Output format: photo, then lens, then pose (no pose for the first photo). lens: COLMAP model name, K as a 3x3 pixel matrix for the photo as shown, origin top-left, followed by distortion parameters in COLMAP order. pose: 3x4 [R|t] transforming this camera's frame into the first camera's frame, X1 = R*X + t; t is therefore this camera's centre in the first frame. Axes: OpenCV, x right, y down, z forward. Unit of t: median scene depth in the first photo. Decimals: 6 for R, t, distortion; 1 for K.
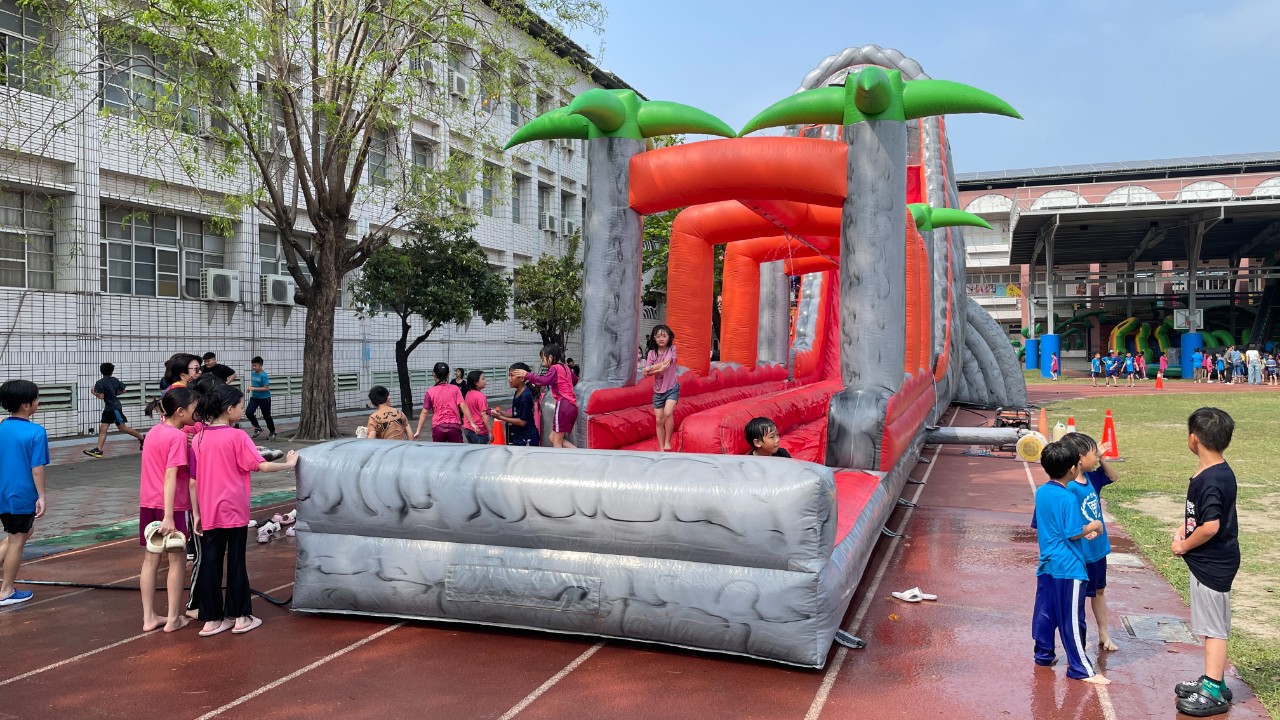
lens RADIAL K [[947.5, 0, 640.0], [0, 947.5, 360.0], [0, 0, 1]] dist [0.044887, -0.001511]
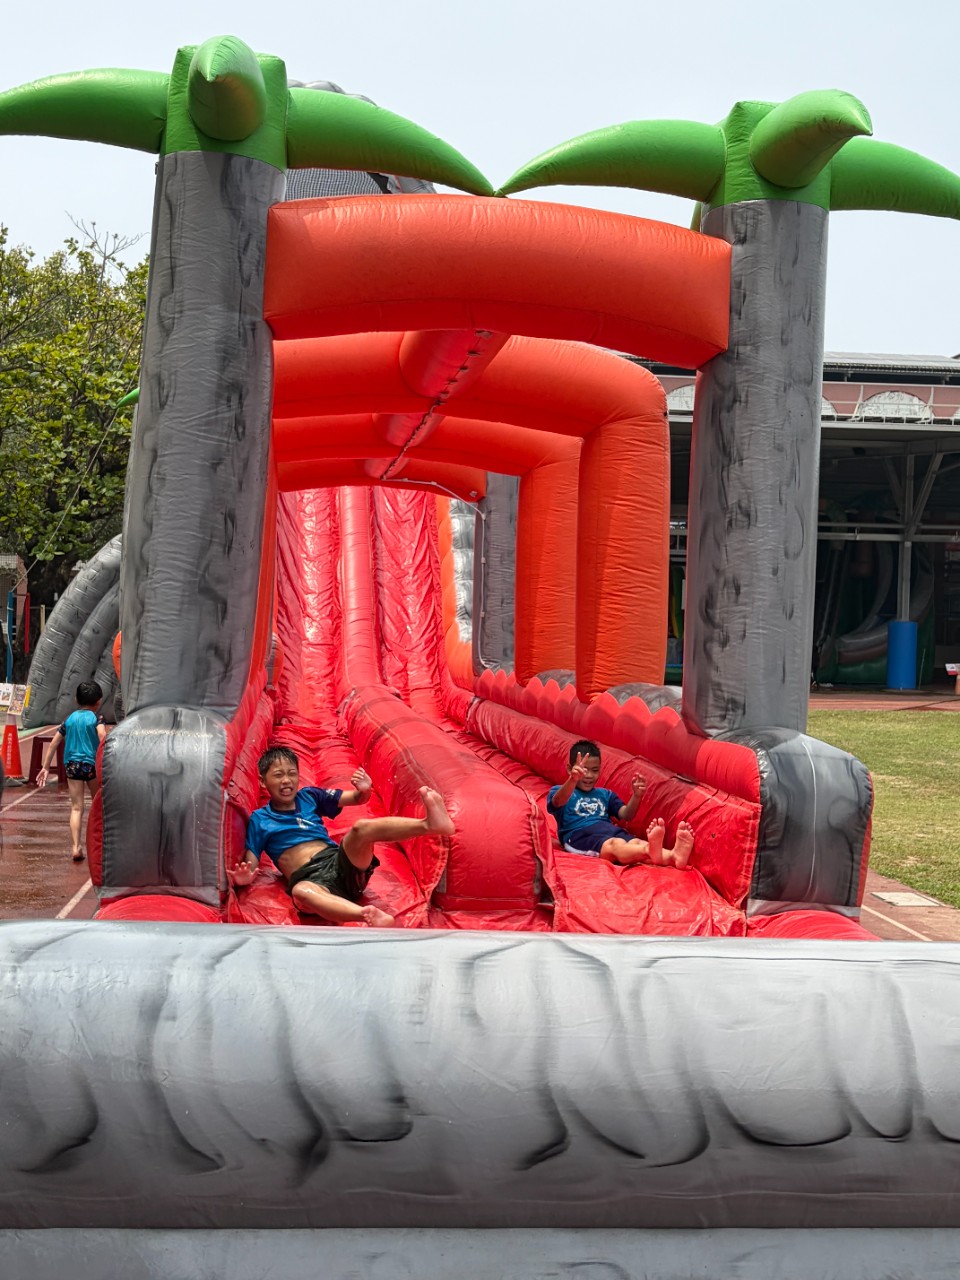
lens RADIAL K [[1634.2, 0, 480.3], [0, 1634.2, 715.6], [0, 0, 1]] dist [-0.004388, -0.007659]
pose [[0.908924, 0.012426, 0.416777, -0.253441], [-0.033067, 0.998556, 0.042341, -0.011575], [-0.415649, -0.052266, 0.908022, 0.269994]]
